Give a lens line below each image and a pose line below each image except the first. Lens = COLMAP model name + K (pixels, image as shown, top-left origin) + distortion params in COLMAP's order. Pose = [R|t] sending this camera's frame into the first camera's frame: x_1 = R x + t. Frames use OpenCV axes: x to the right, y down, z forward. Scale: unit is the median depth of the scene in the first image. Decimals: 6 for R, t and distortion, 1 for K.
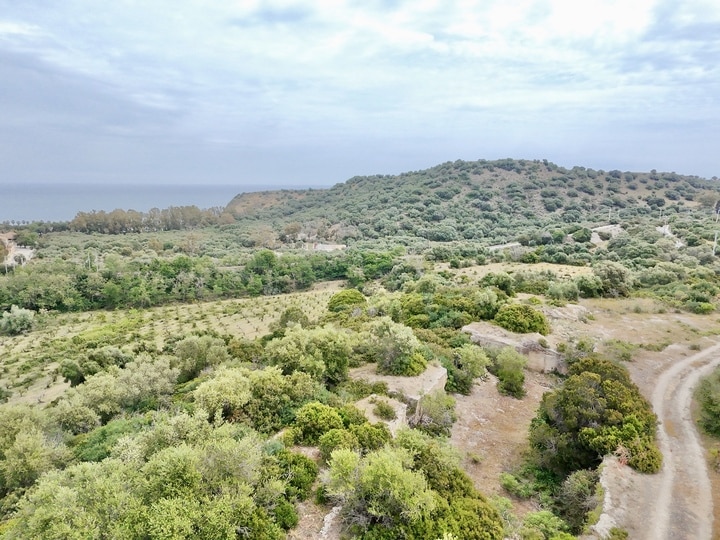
lens RADIAL K [[460.7, 0, 358.9], [0, 460.7, 266.3], [0, 0, 1]] dist [0.006110, 0.001611]
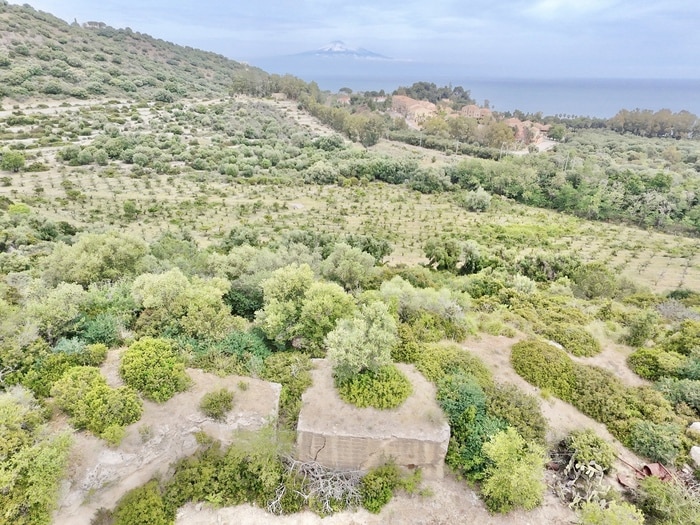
lens RADIAL K [[447.9, 0, 349.4], [0, 447.9, 259.1], [0, 0, 1]] dist [0.006110, 0.001611]
pose [[0.440028, 0.344575, -0.829242, 0.086717], [-0.169632, 0.938719, 0.300053, -0.020689], [0.881816, 0.008635, 0.471514, 0.108284]]
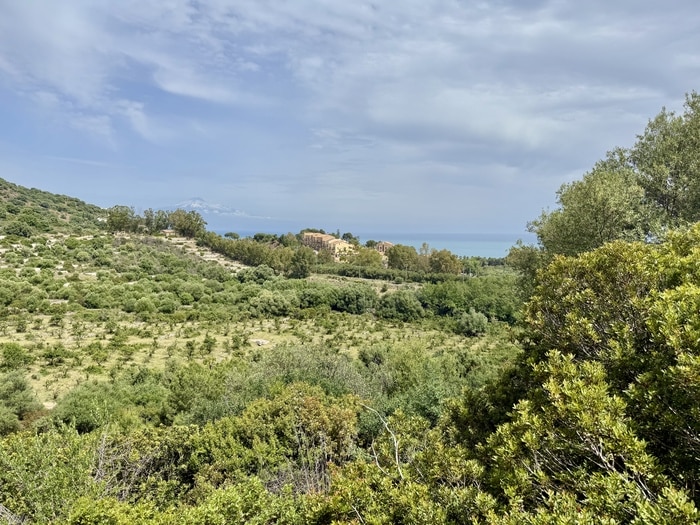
lens RADIAL K [[489.7, 0, 354.6], [0, 489.7, 264.1], [0, 0, 1]] dist [0.037502, -0.044159]
pose [[0.673231, 0.054625, -0.737412, -0.089665], [-0.141727, 0.988310, -0.056181, 0.059379], [0.725723, 0.142333, 0.673103, 0.051285]]
